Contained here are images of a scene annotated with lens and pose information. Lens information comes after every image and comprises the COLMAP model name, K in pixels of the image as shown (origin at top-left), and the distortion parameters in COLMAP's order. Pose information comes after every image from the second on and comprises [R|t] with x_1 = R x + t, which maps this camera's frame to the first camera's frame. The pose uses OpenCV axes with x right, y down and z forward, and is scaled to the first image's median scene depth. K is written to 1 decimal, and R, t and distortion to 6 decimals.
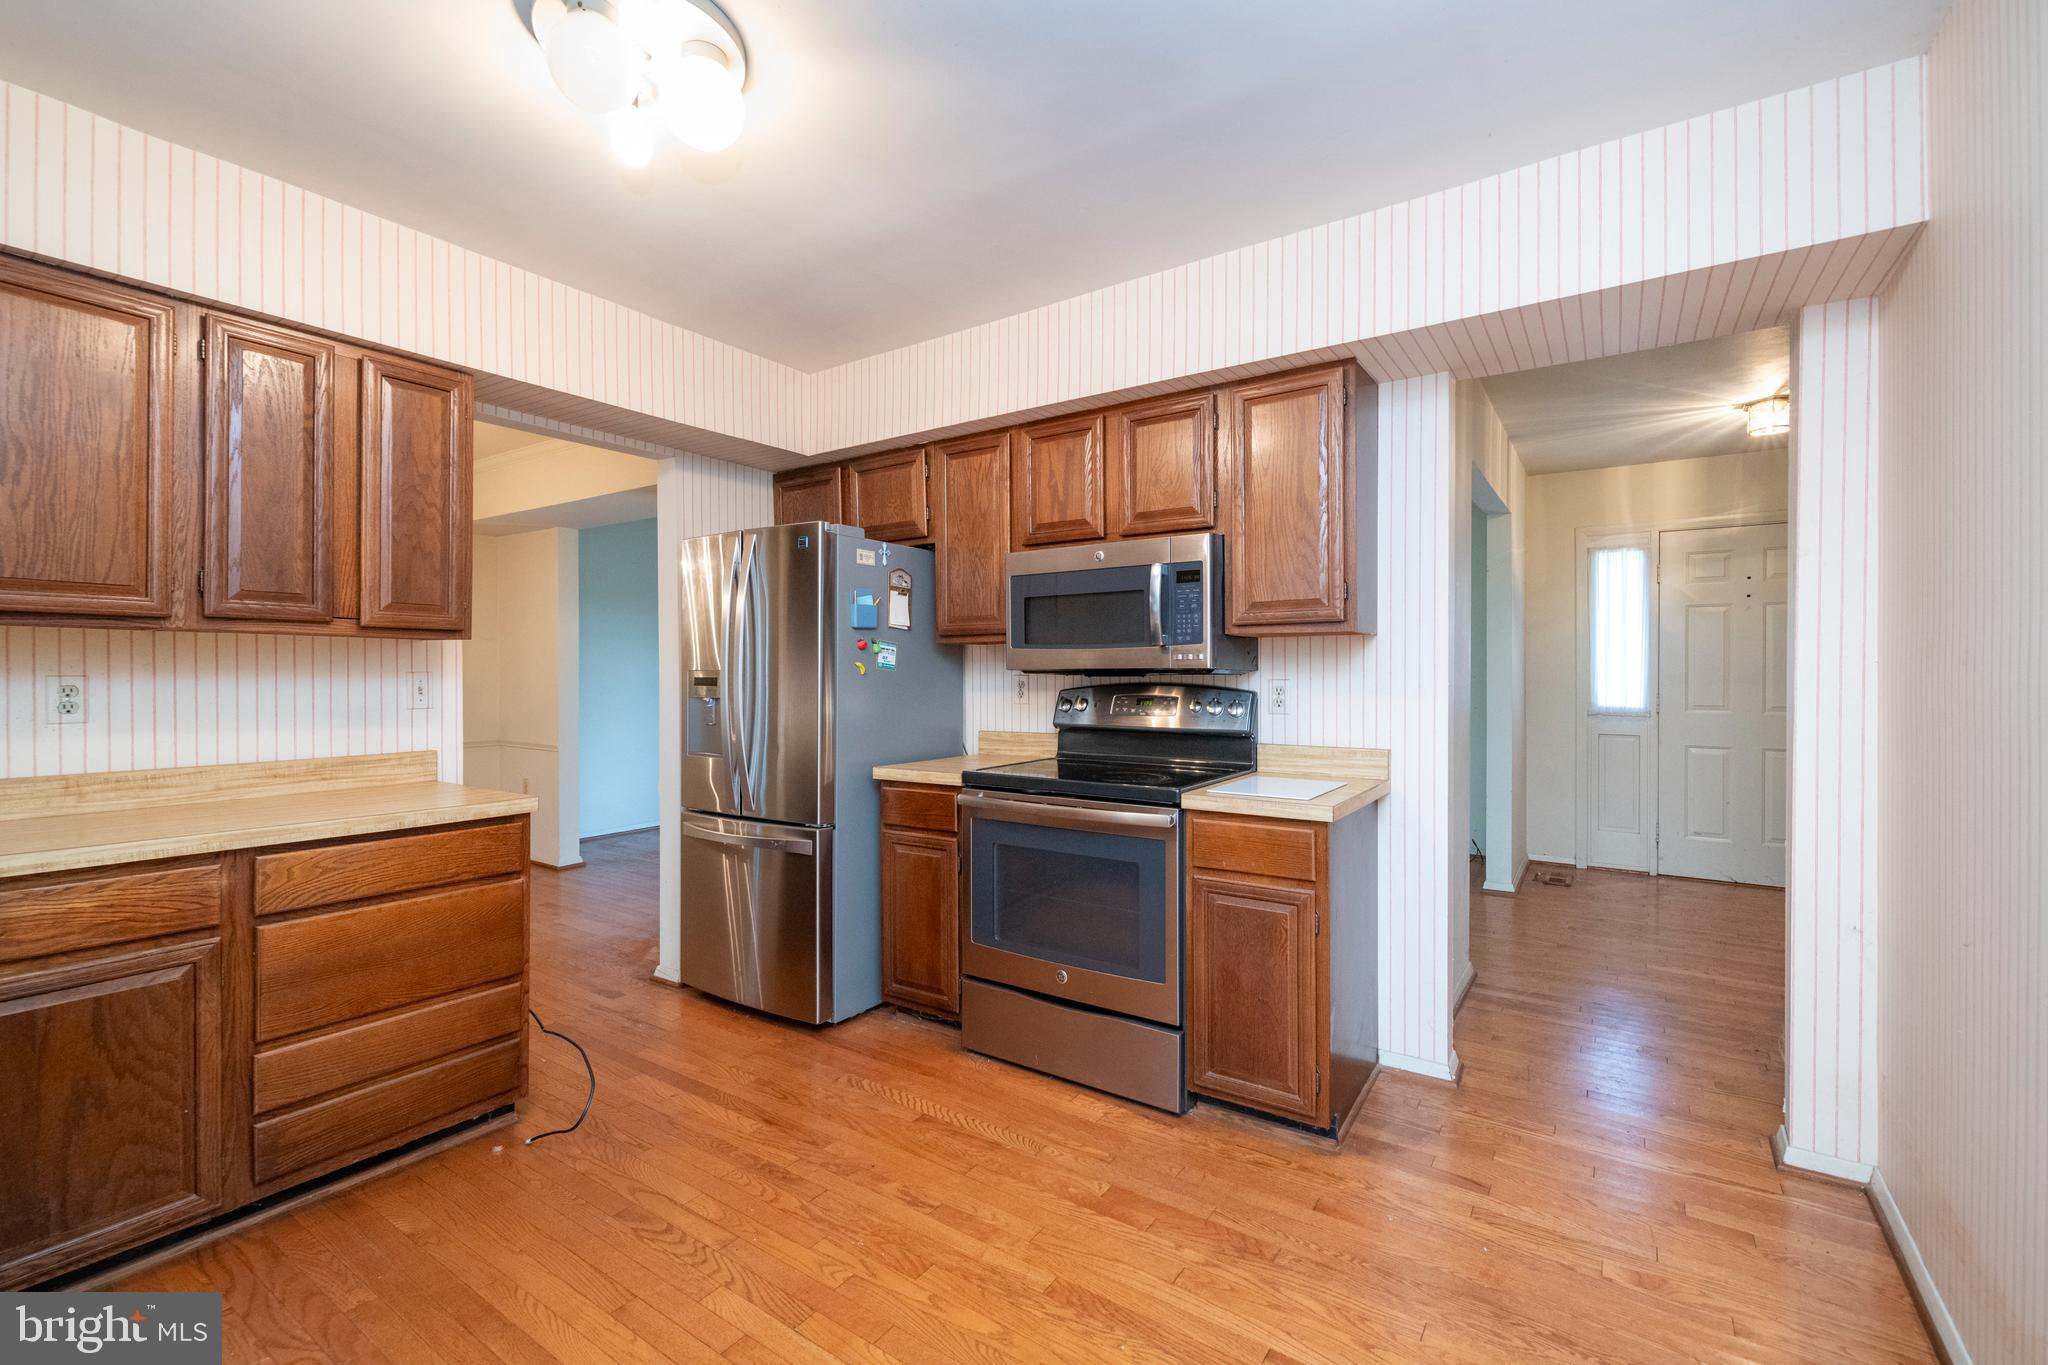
lens RADIAL K [[875.2, 0, 1018.8], [0, 875.2, 670.8], [0, 0, 1]] dist [0.014109, -0.007265]
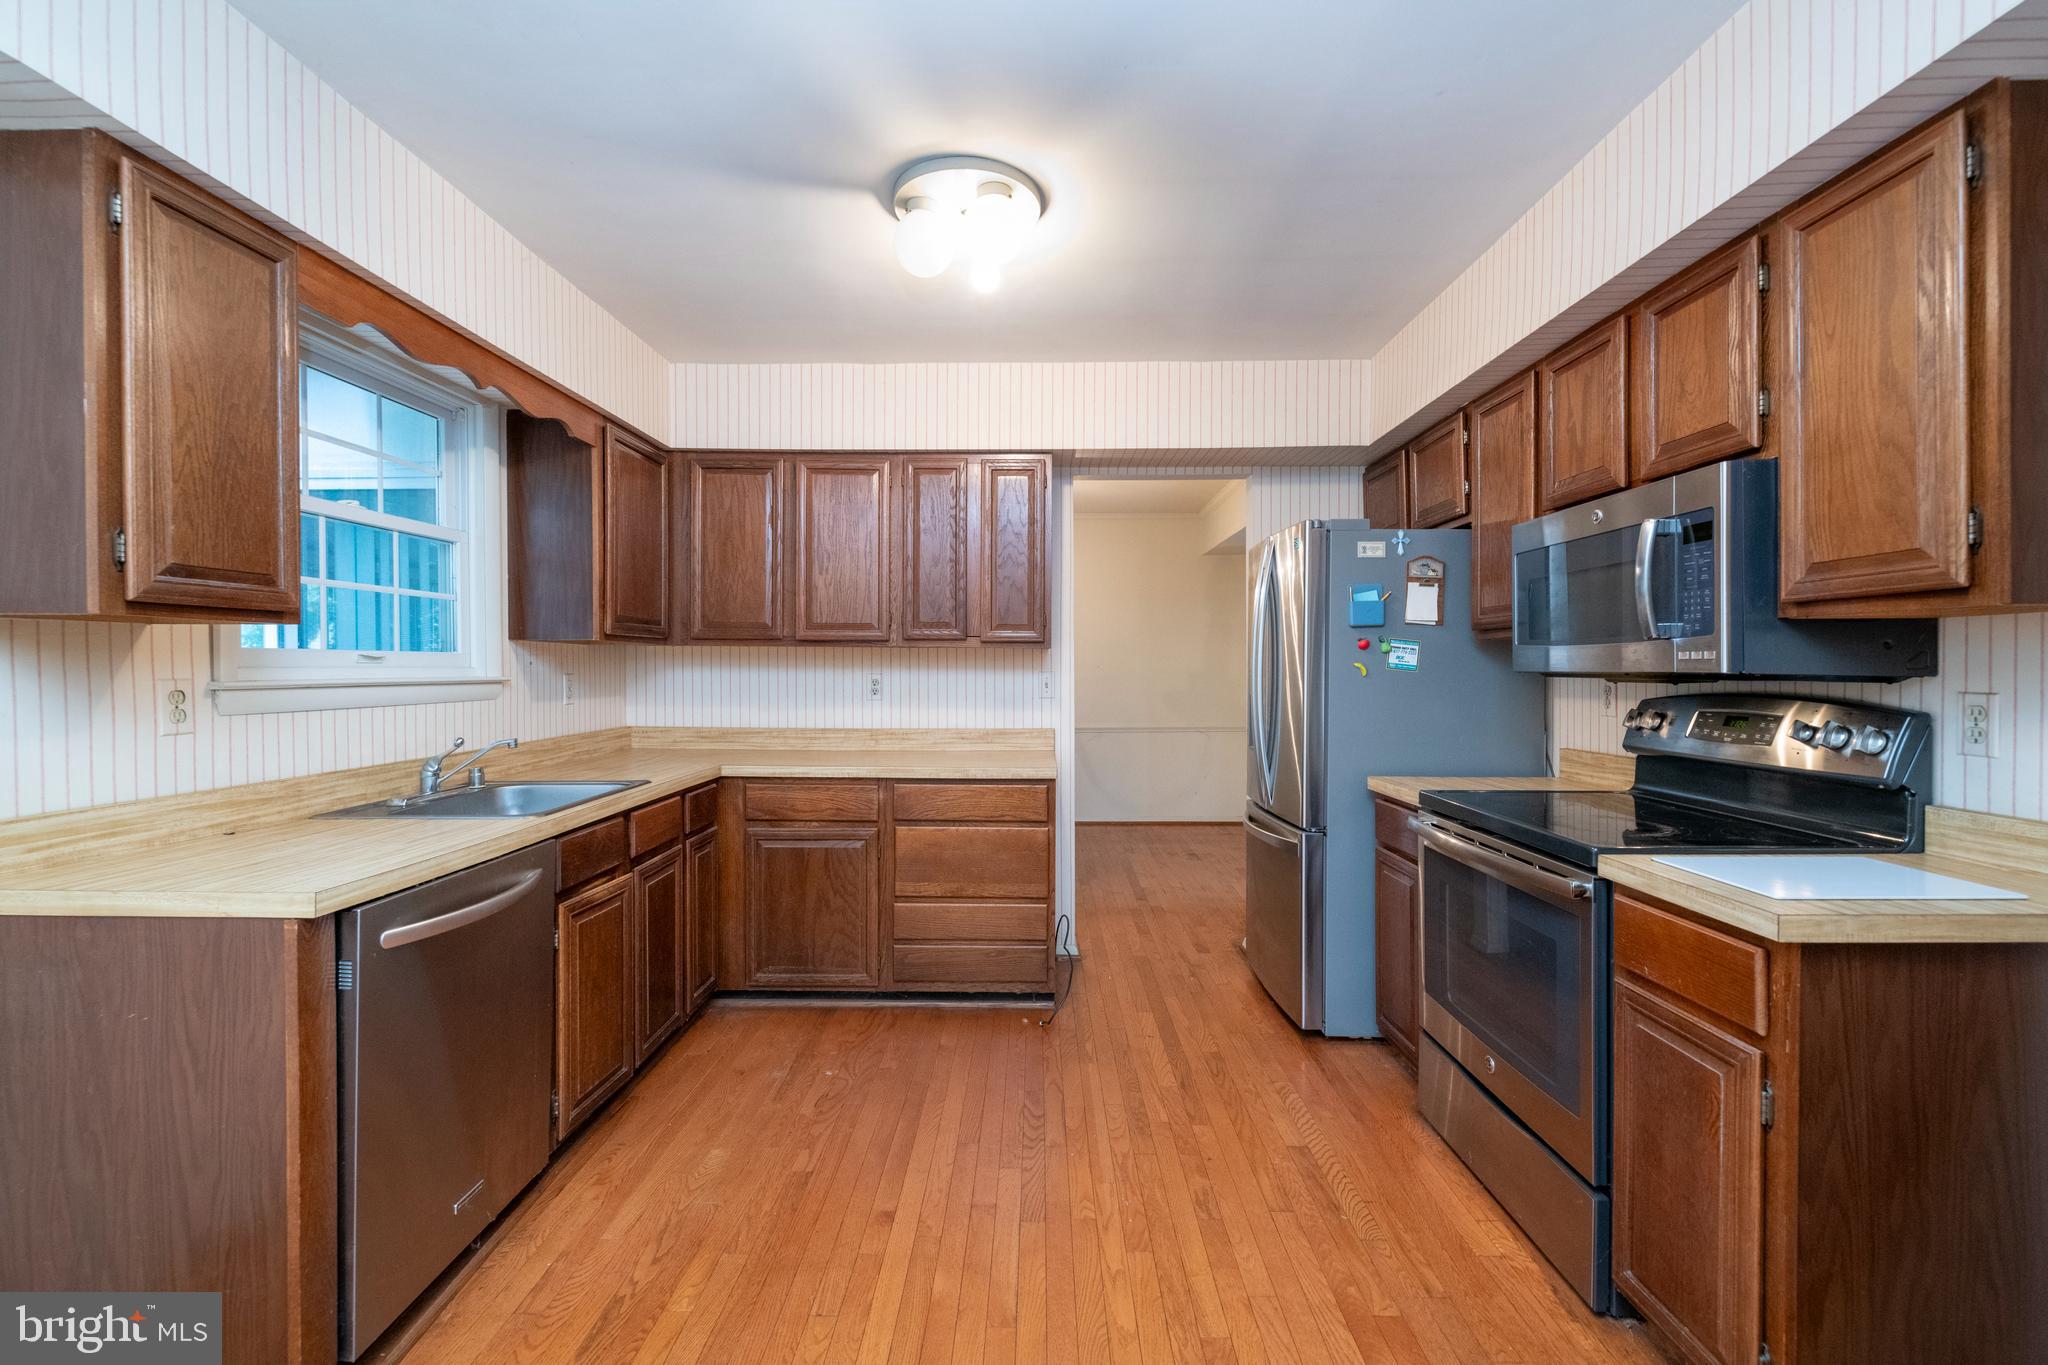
lens RADIAL K [[875.2, 0, 1024.7], [0, 875.2, 669.3], [0, 0, 1]] dist [0.014109, -0.007265]
pose [[0.551424, 0.003282, -0.834219, 0.465319], [0.001281, 0.999988, 0.004781, -0.009092], [0.834224, -0.003705, 0.551413, 0.213313]]
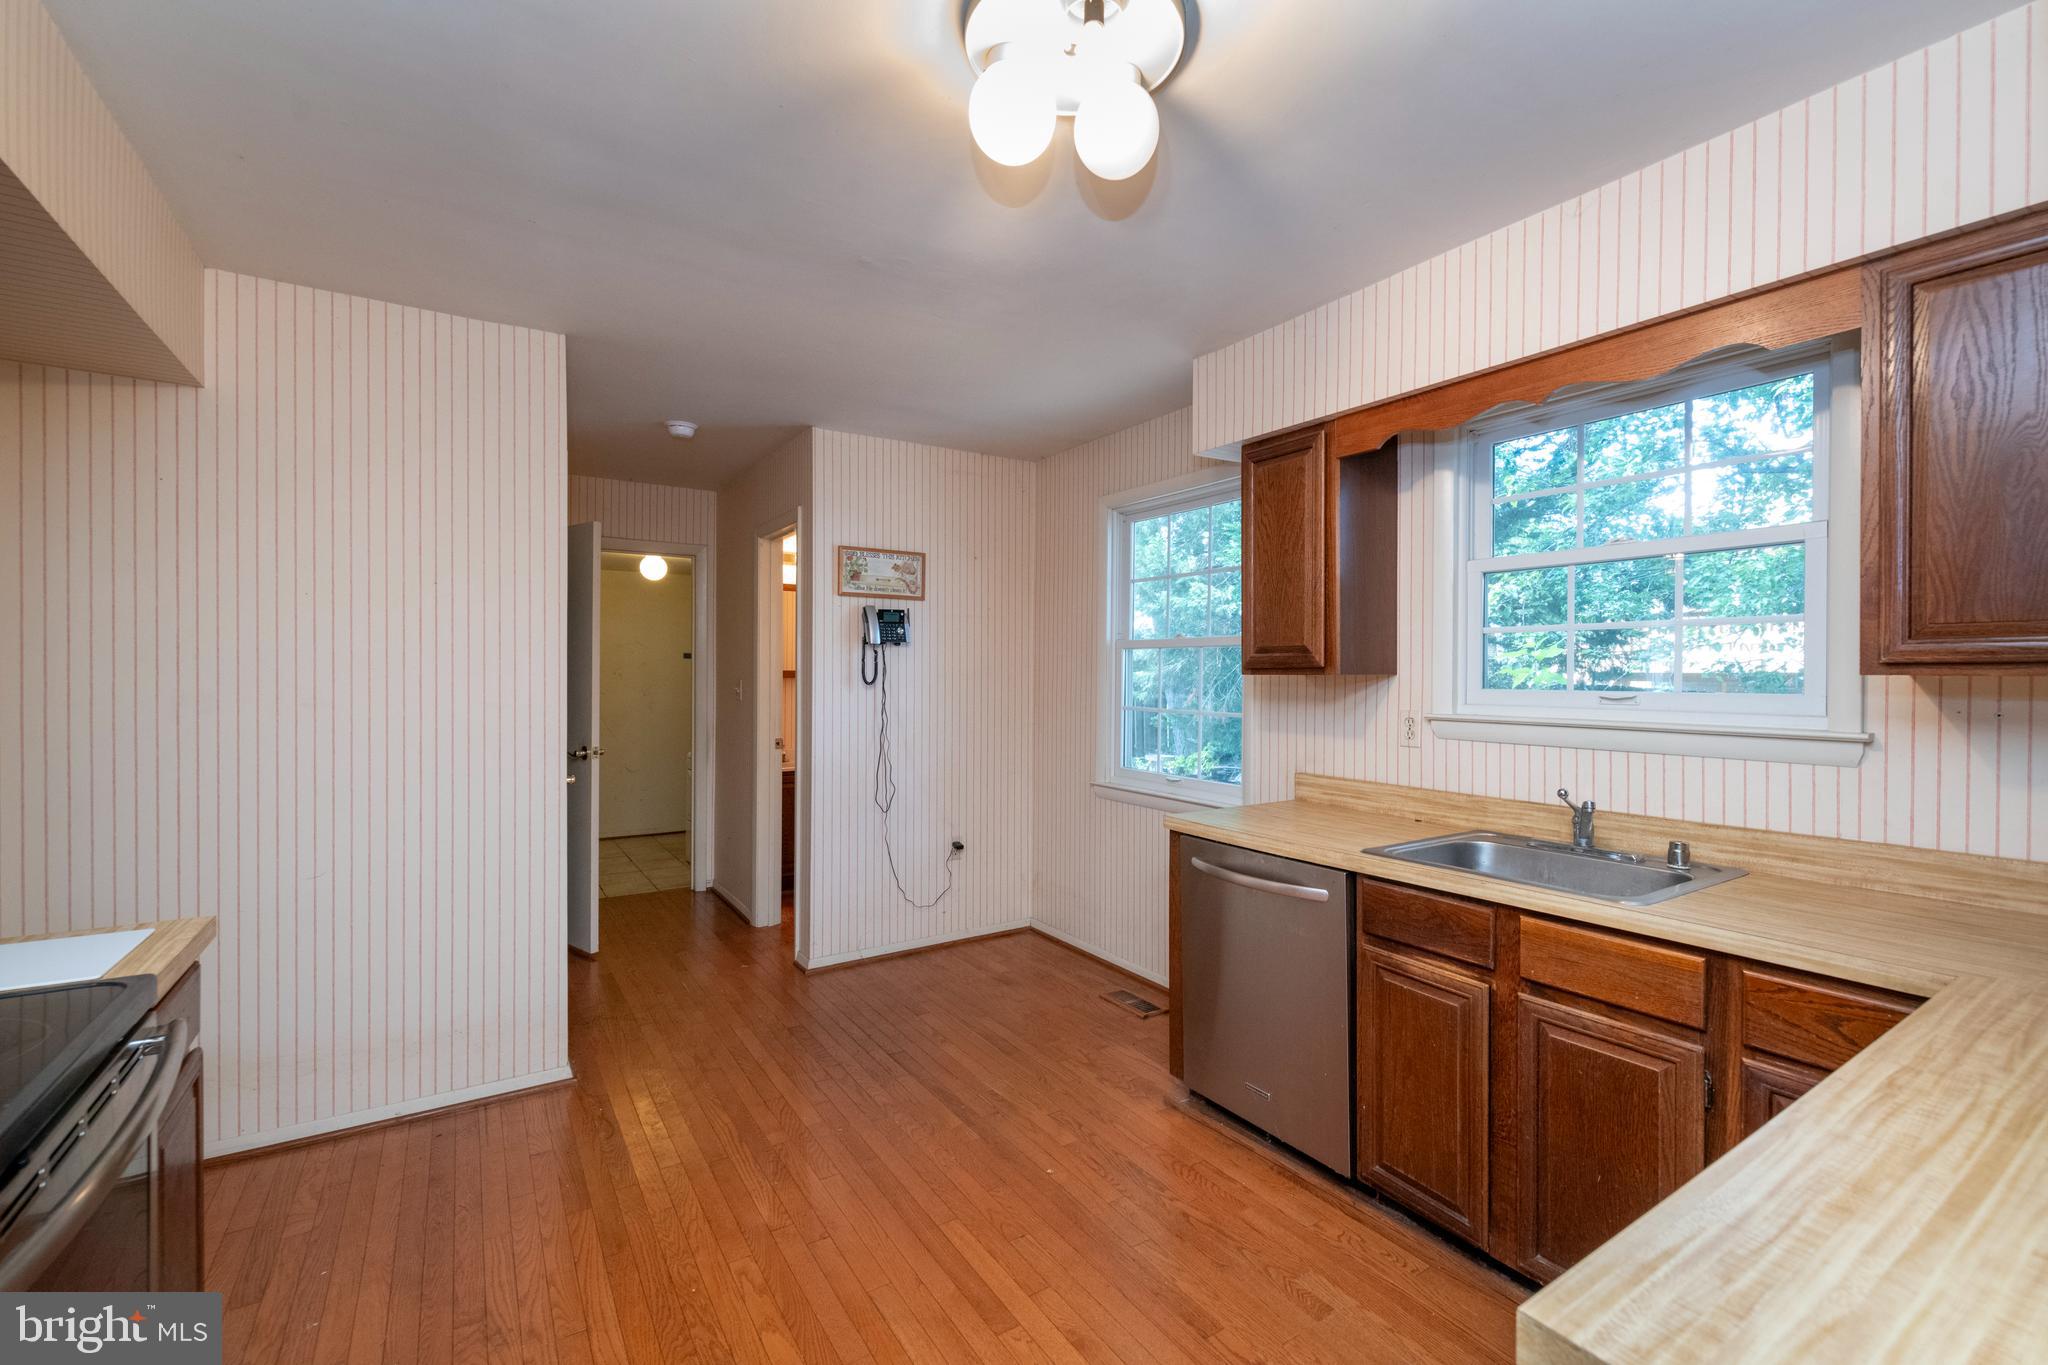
lens RADIAL K [[875.2, 0, 1030.4], [0, 875.2, 685.1], [0, 0, 1]] dist [0.014109, -0.007265]
pose [[-0.923847, -0.005474, 0.382722, -0.448945], [-0.001148, 0.999933, 0.011532, -0.040066], [-0.382760, 0.010214, -0.923791, 1.161790]]
